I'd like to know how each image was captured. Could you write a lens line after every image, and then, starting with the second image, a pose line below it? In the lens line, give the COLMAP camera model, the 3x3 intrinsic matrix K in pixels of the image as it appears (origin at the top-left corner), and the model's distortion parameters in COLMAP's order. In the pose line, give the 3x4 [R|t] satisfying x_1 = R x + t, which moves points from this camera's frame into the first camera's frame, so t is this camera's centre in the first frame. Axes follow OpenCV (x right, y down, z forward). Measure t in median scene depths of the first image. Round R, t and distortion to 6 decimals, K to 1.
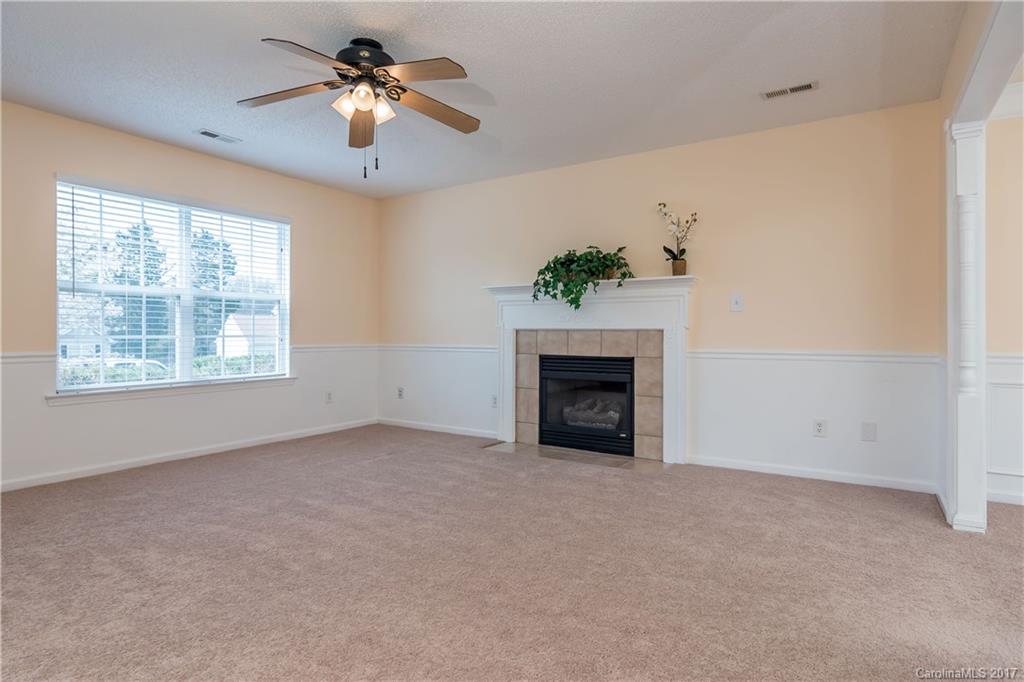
lens RADIAL K [[561.2, 0, 503.3], [0, 561.2, 335.3], [0, 0, 1]] dist [0.023209, -0.000344]
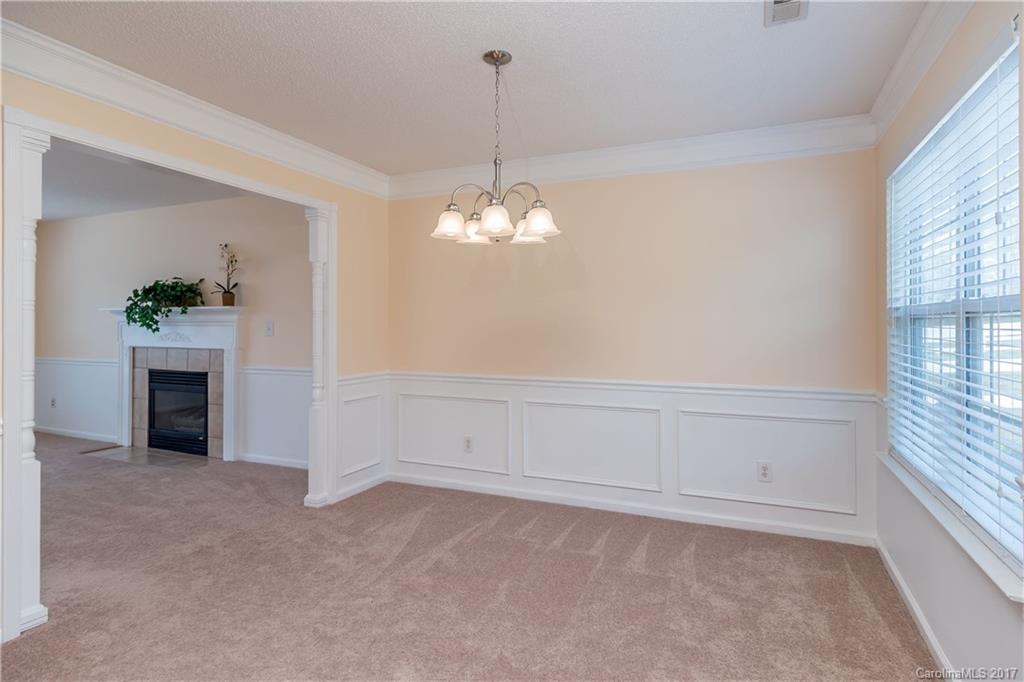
lens RADIAL K [[561.2, 0, 512.6], [0, 561.2, 332.3], [0, 0, 1]] dist [0.023209, -0.000344]
pose [[0.990407, 0.003066, 0.138148, 0.679780], [-0.003423, 0.999991, 0.002345, -0.048428], [-0.138140, -0.002795, 0.990409, -0.261326]]
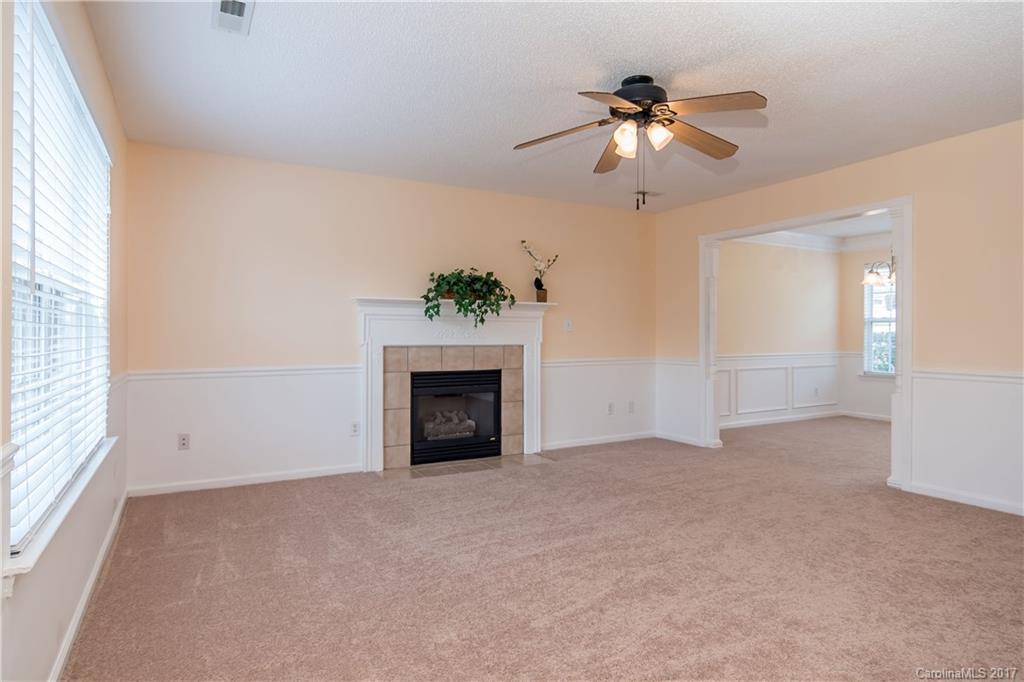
lens RADIAL K [[561.2, 0, 512.3], [0, 561.2, 340.8], [0, 0, 1]] dist [0.023209, -0.000344]
pose [[0.478720, -0.006679, 0.877942, -0.739988], [0.006633, 0.999970, 0.003991, -0.023050], [-0.877943, 0.003913, 0.478750, 0.412881]]
